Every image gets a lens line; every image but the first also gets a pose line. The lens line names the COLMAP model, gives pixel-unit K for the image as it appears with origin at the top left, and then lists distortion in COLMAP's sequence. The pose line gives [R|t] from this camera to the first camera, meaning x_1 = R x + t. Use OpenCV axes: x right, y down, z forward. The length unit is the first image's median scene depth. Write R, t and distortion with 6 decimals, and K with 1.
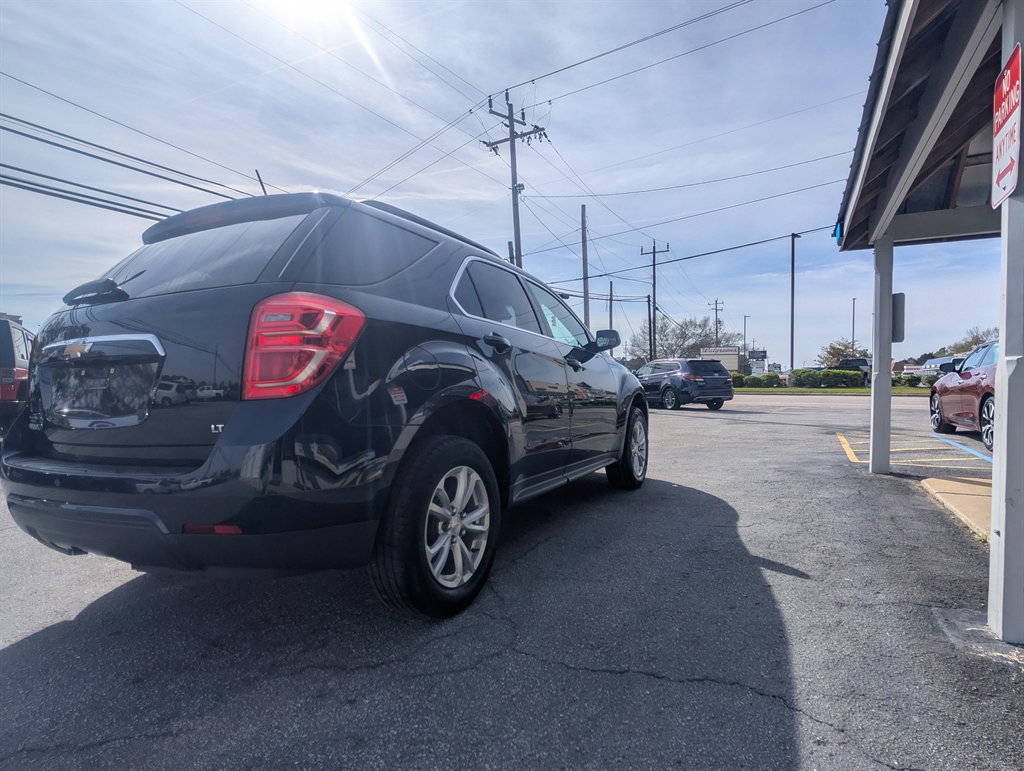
lens RADIAL K [[549.6, 0, 513.0], [0, 549.6, 388.5], [0, 0, 1]] dist [-0.002403, 0.000538]
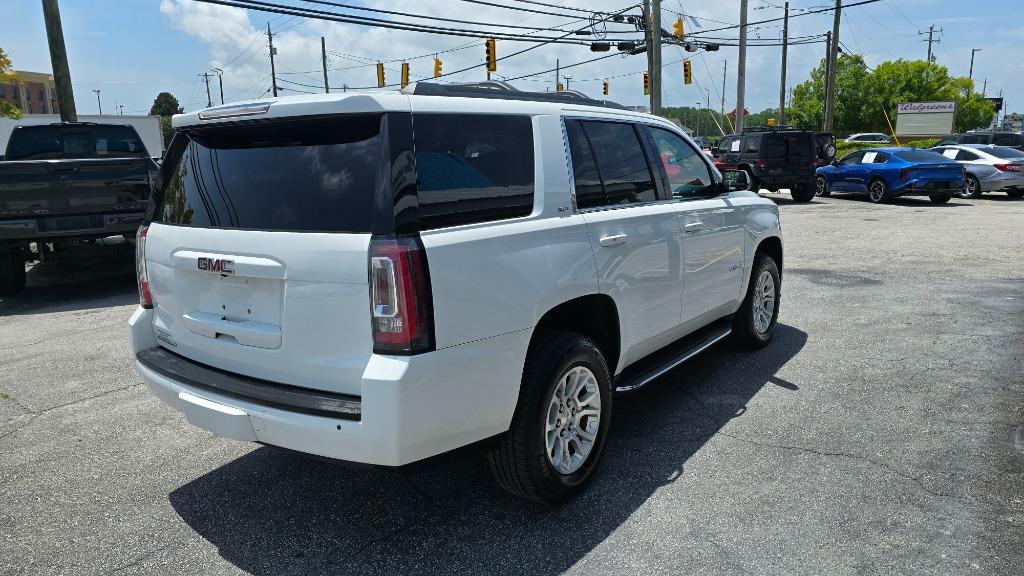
lens RADIAL K [[681.5, 0, 506.5], [0, 681.5, 292.0], [0, 0, 1]] dist [0.036937, -0.018641]
pose [[0.984481, 0.022979, -0.173982, -0.092666], [0.011768, 0.980515, 0.196090, -0.115179], [0.175098, -0.195094, 0.965028, -0.331952]]
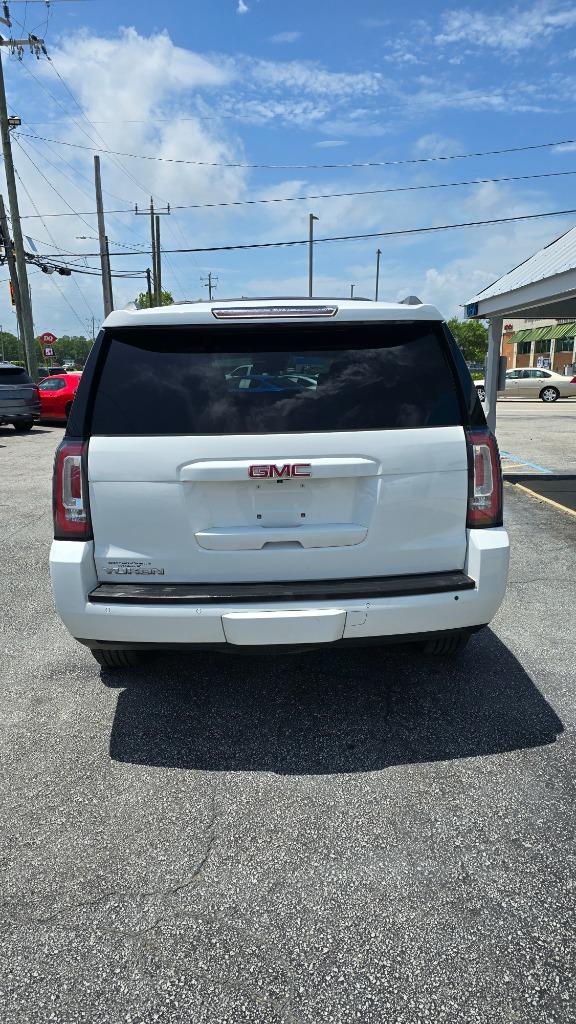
lens RADIAL K [[681.5, 0, 293.8], [0, 681.5, 505.0], [0, 0, 1]] dist [0.036937, -0.018641]
pose [[0.880337, -0.089213, 0.465883, -0.565539], [0.002597, 0.983046, 0.183339, -0.104104], [-0.474341, -0.160190, 0.865644, -0.309454]]
